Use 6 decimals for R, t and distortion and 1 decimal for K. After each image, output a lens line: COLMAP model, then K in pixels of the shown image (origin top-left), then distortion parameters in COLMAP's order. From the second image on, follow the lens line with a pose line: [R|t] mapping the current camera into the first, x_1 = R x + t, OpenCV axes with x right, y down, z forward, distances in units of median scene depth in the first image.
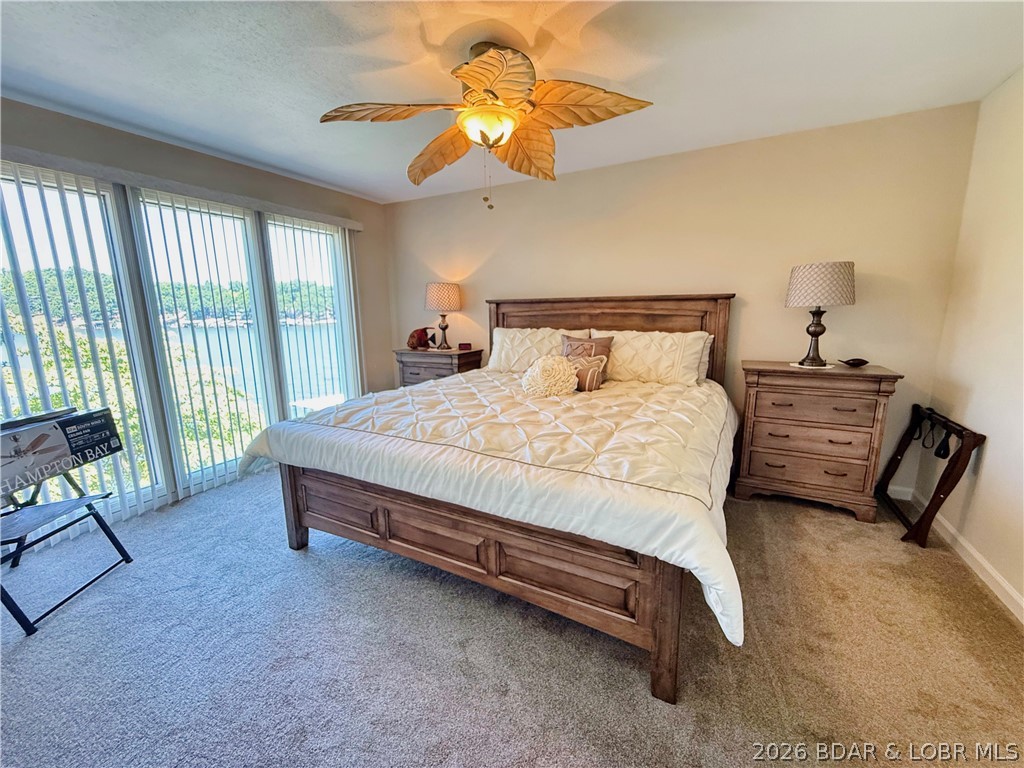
lens RADIAL K [[410.4, 0, 512.9], [0, 410.4, 380.0], [0, 0, 1]] dist [0.001214, -0.000136]
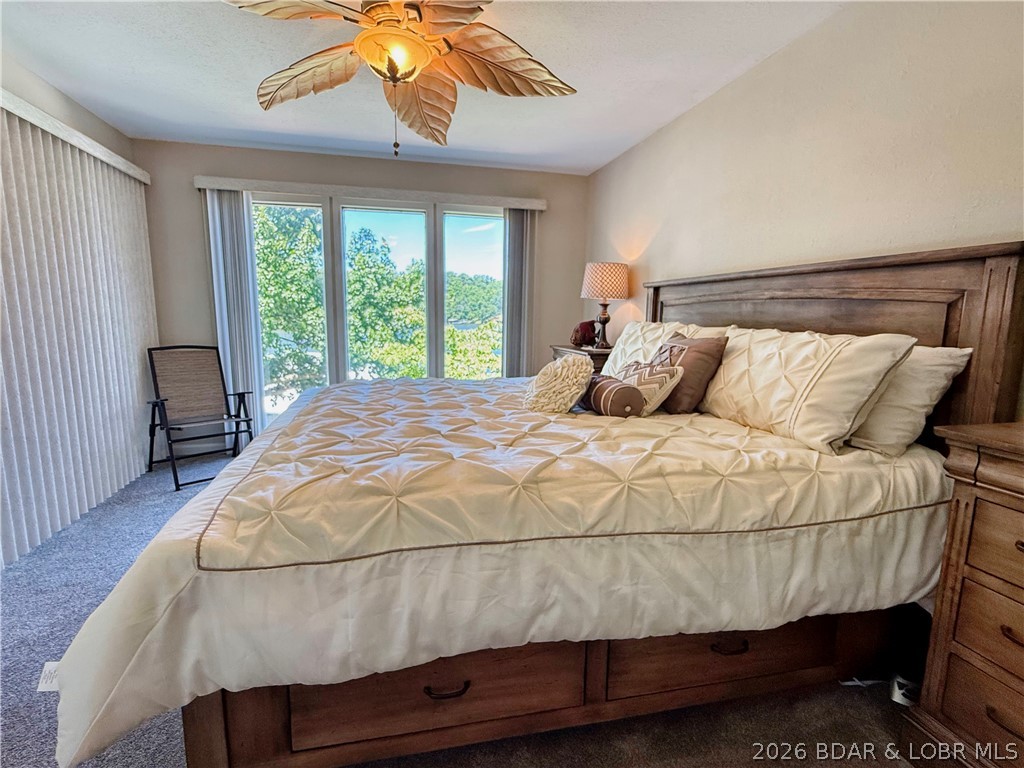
lens RADIAL K [[496.9, 0, 512.0], [0, 496.9, 384.0], [0, 0, 1]] dist [0.020213, -0.000156]
pose [[0.647682, 0.133877, -0.750057, 0.502355], [-0.162387, 0.986078, 0.035781, -0.016918], [0.744405, 0.098625, 0.660405, 0.296644]]
